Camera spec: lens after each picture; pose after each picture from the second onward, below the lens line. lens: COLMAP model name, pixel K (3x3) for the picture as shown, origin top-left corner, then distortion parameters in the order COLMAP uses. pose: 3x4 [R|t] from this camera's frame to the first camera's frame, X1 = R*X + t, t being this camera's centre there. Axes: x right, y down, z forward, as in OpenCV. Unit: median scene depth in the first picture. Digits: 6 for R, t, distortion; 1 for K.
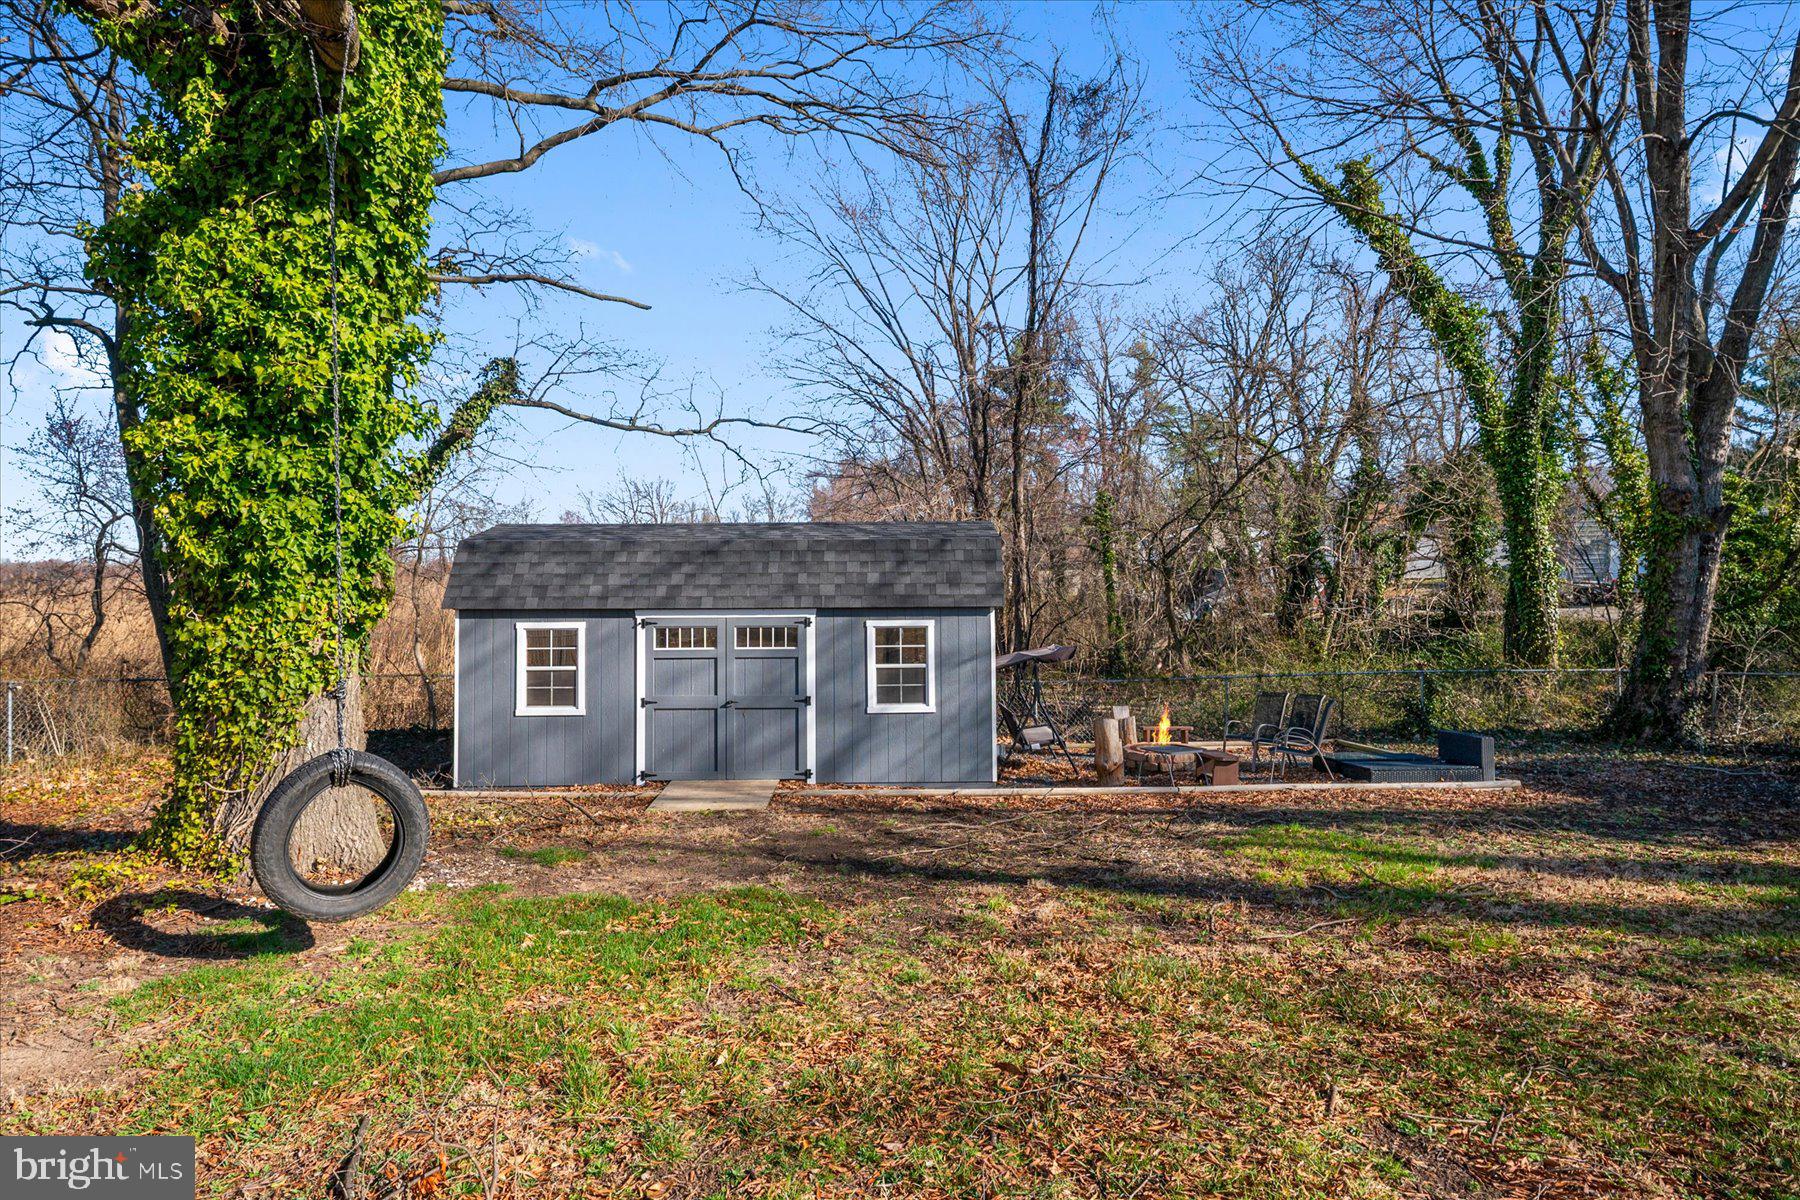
lens RADIAL K [[897.0, 0, 900.0], [0, 897.0, 600.0], [0, 0, 1]] dist [0.003254, -0.010925]
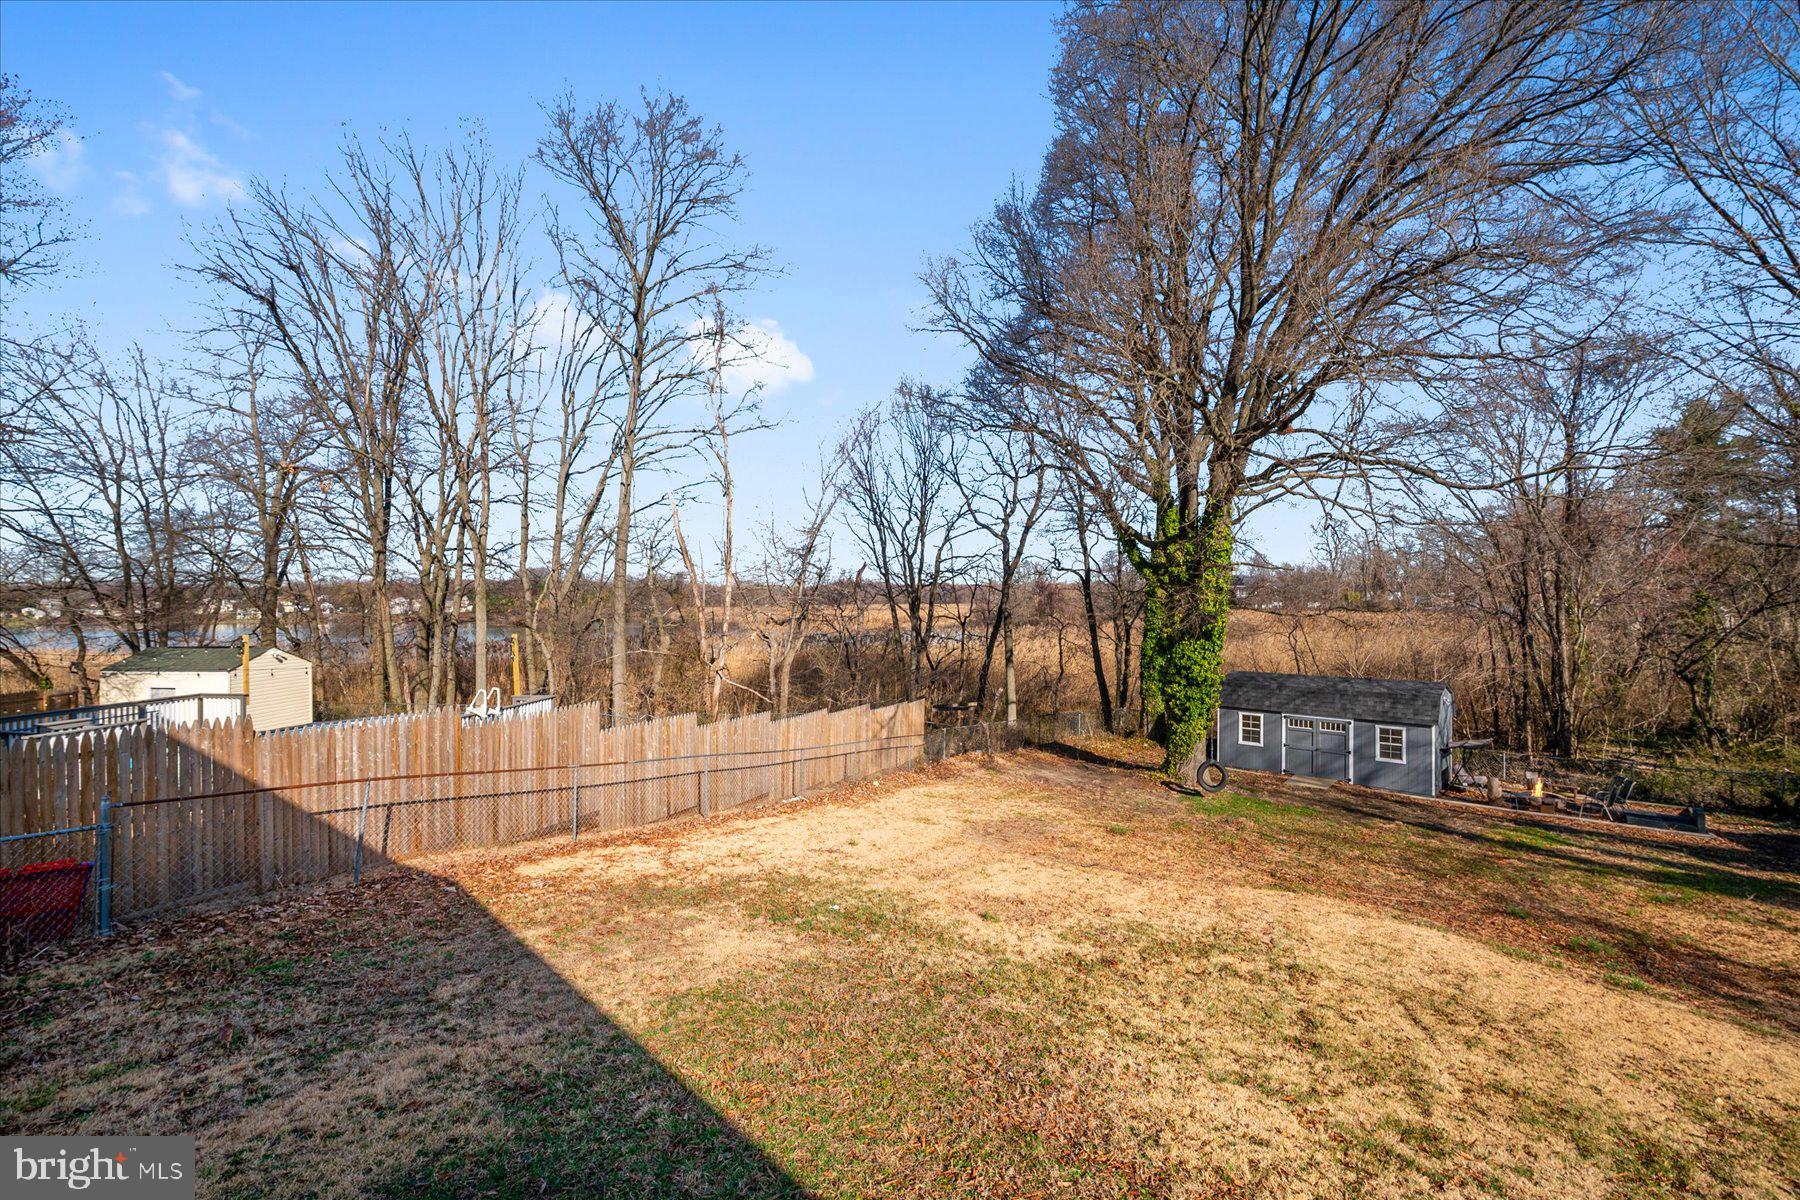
lens RADIAL K [[798.5, 0, 900.0], [0, 798.5, 600.0], [0, 0, 1]] dist [-0.000060, -0.010888]
pose [[0.716571, 0.003725, -0.697504, 0.583251], [0.001761, 0.999973, 0.007150, -0.357038], [0.697512, -0.006352, 0.716545, -1.603586]]
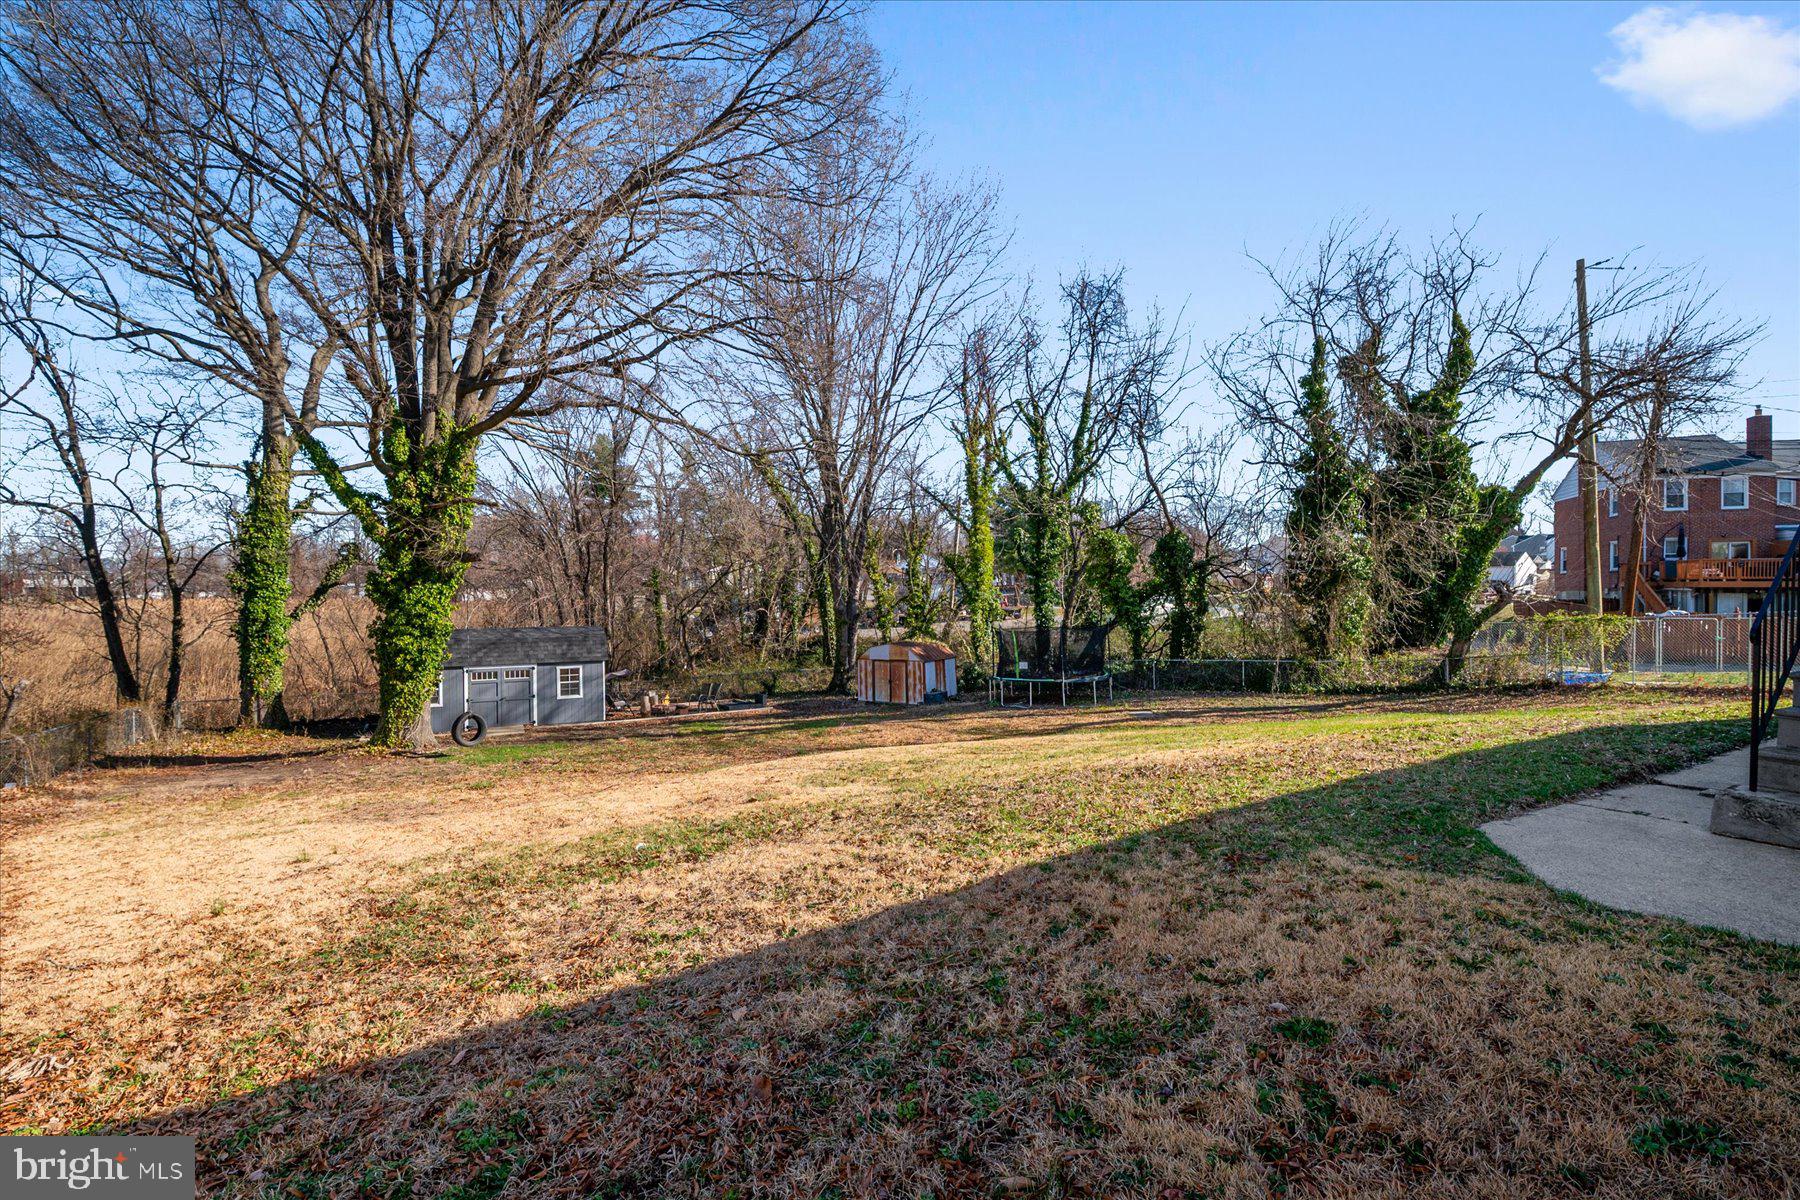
lens RADIAL K [[798.5, 0, 900.0], [0, 798.5, 600.0], [0, 0, 1]] dist [-0.000060, -0.010888]
pose [[0.876120, -0.006750, 0.482046, -0.297854], [0.003481, 0.999964, 0.007675, -0.201506], [-0.482081, -0.005047, 0.876112, -1.705281]]
